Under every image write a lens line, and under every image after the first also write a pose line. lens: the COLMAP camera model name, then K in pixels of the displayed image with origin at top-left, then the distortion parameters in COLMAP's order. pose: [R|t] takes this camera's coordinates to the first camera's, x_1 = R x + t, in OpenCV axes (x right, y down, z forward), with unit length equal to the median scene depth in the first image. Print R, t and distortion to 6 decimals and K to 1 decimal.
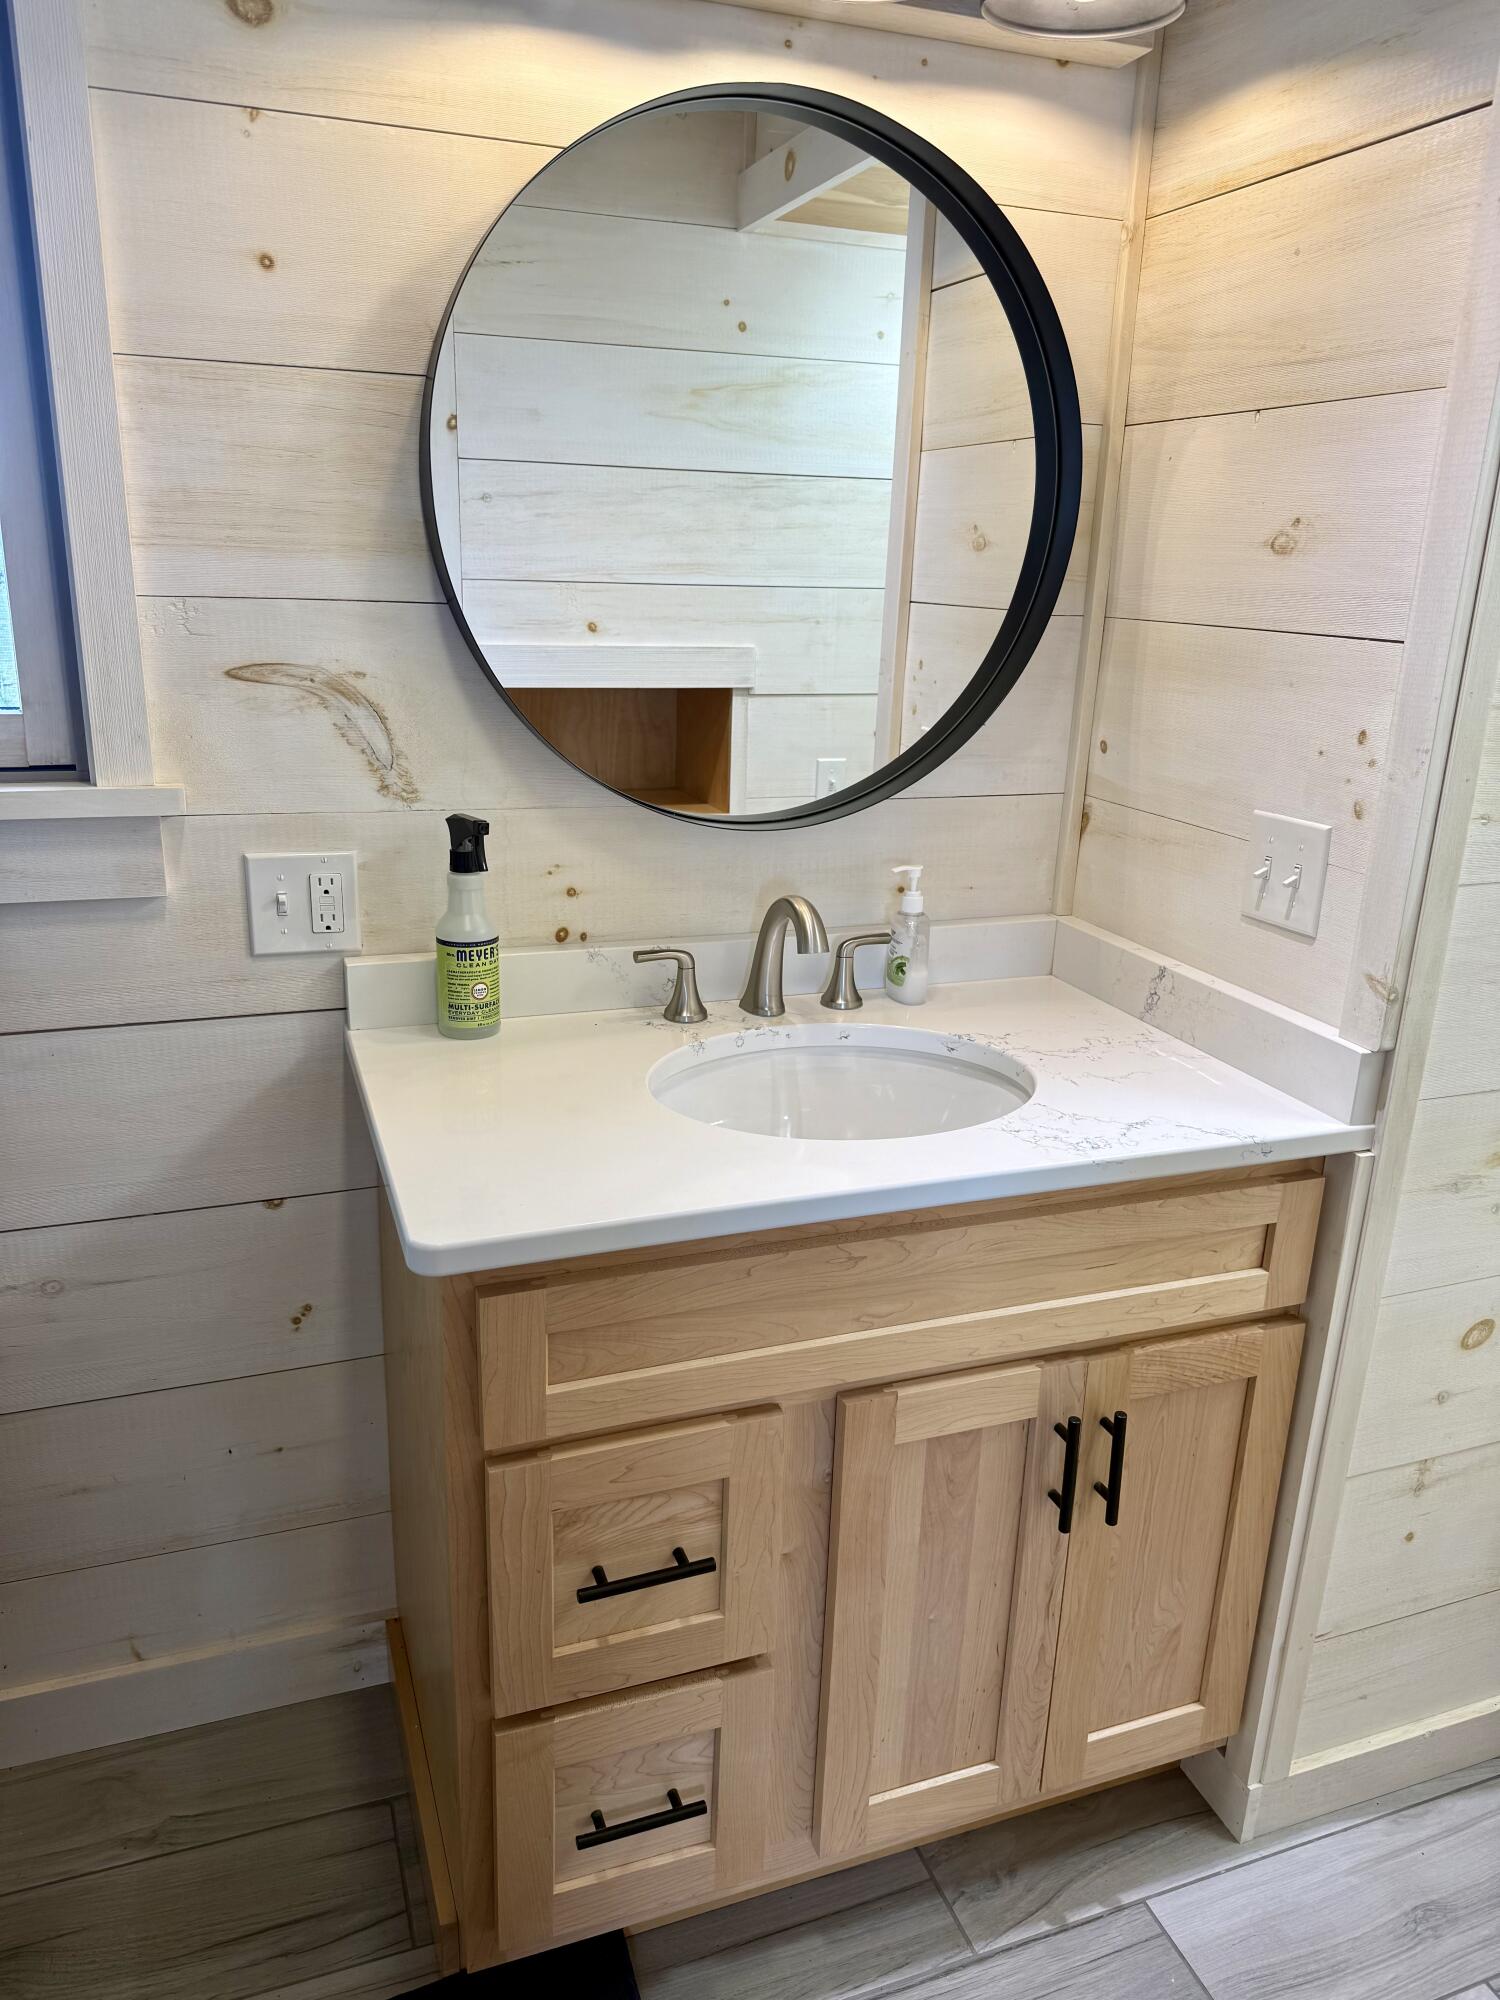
lens RADIAL K [[1419.1, 0, 738.6], [0, 1419.1, 1012.9], [0, 0, 1]] dist [0.025681, -0.035627]
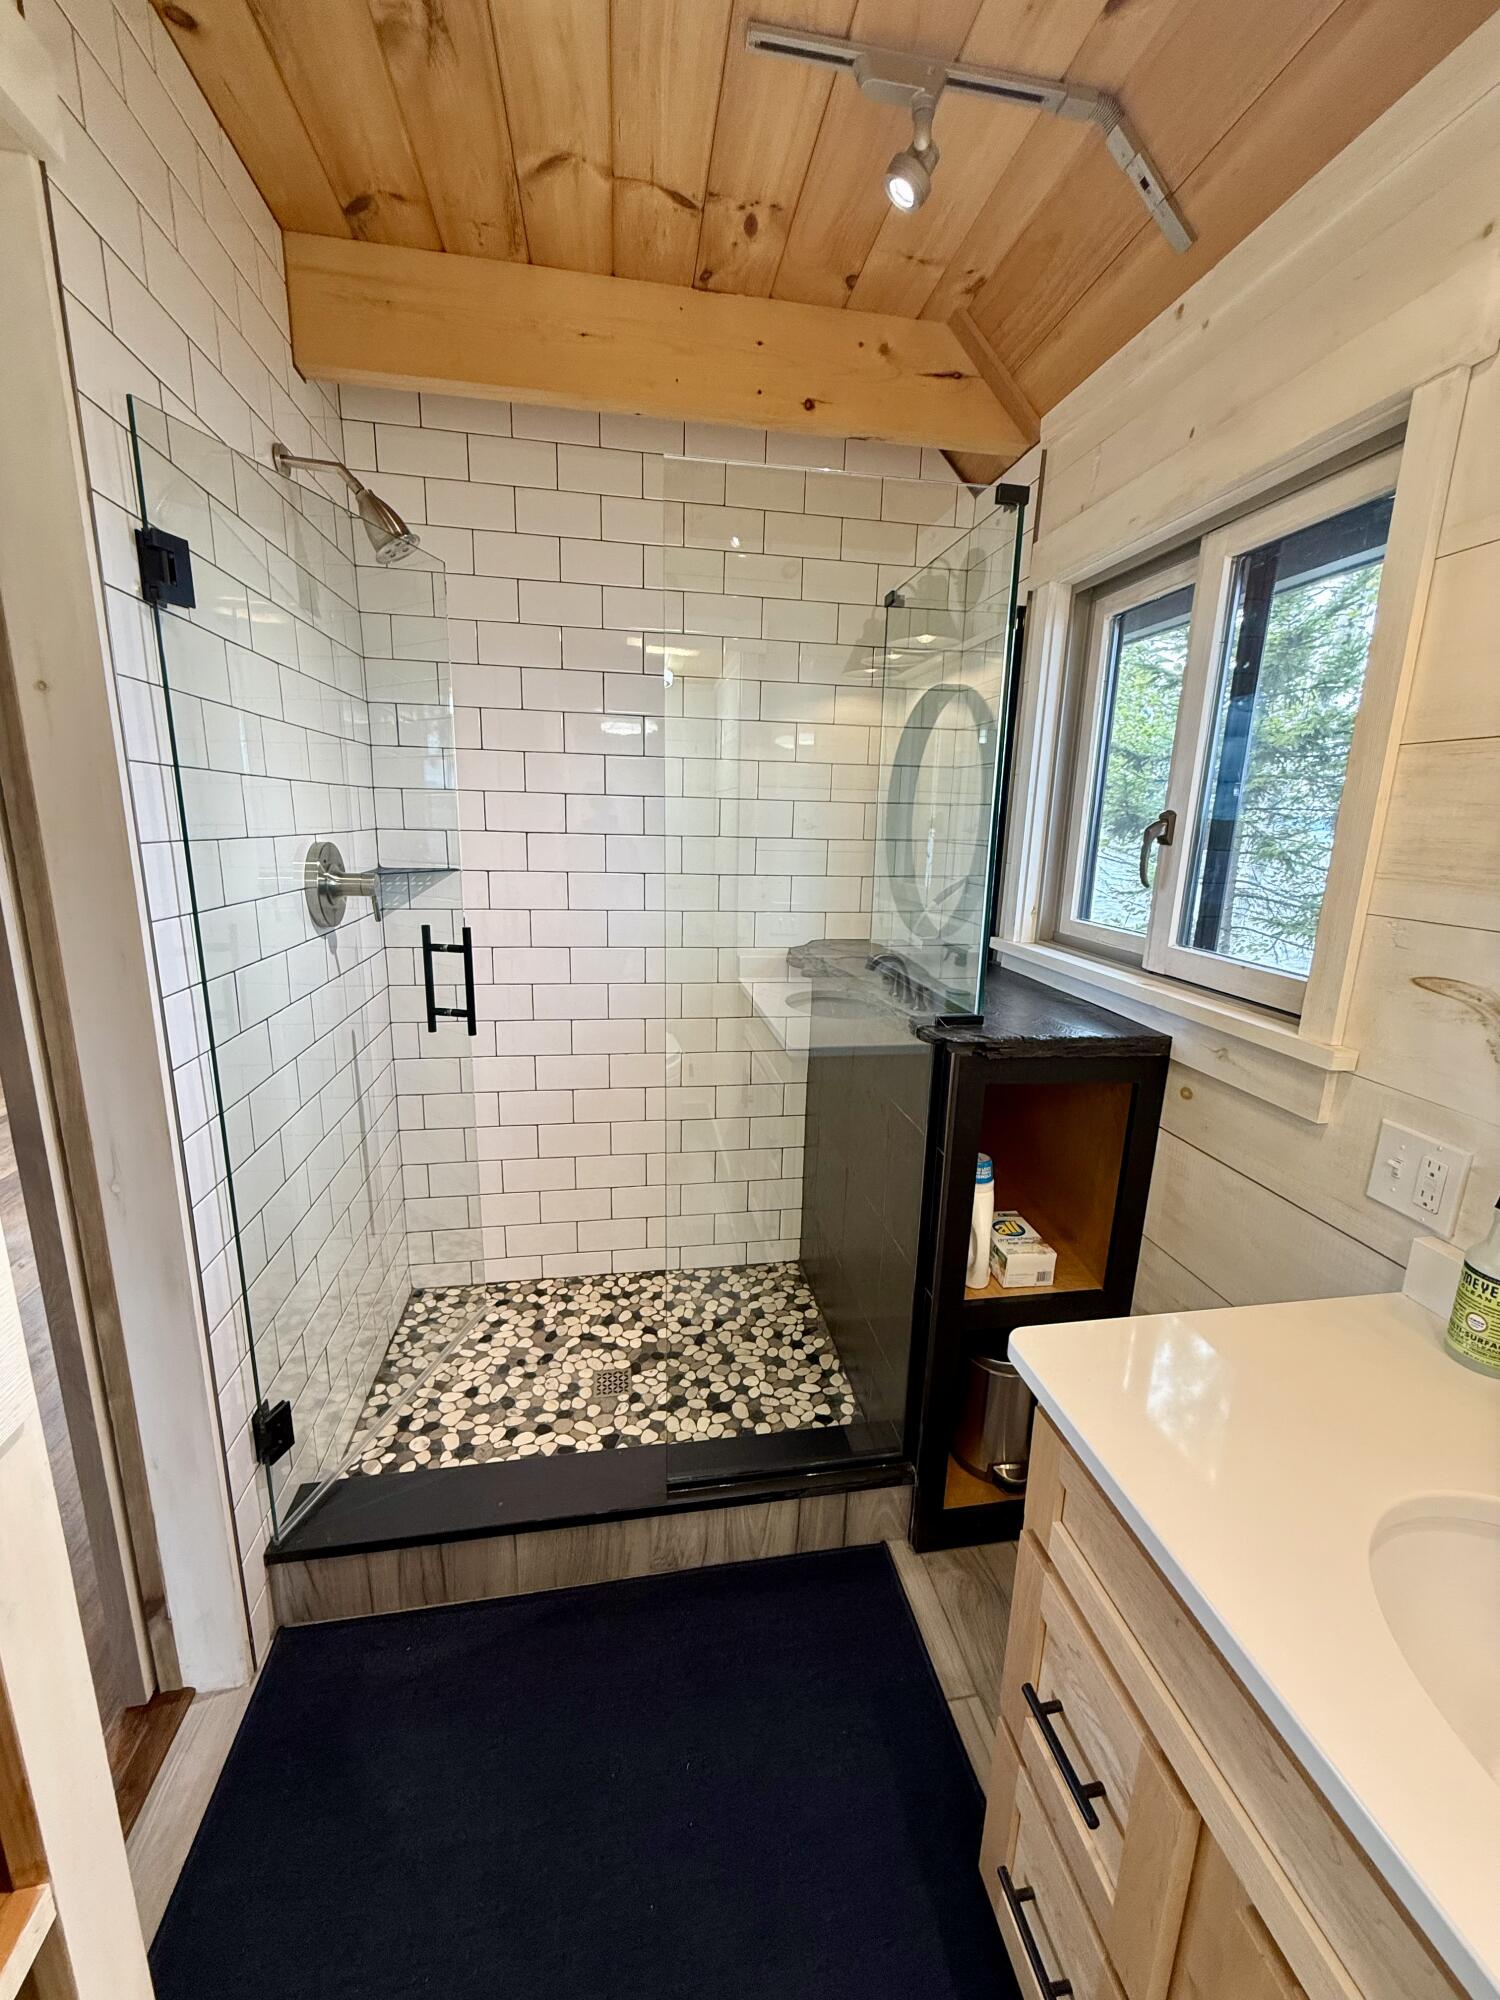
lens RADIAL K [[798.7, 0, 750.0], [0, 798.7, 1000.0], [0, 0, 1]] dist [0.002091, -0.000010]
pose [[-0.178171, 0.185194, -0.966415, 0.426070], [-0.328906, 0.914432, 0.235871, -0.196148], [0.927403, 0.359886, -0.102014, 0.536676]]
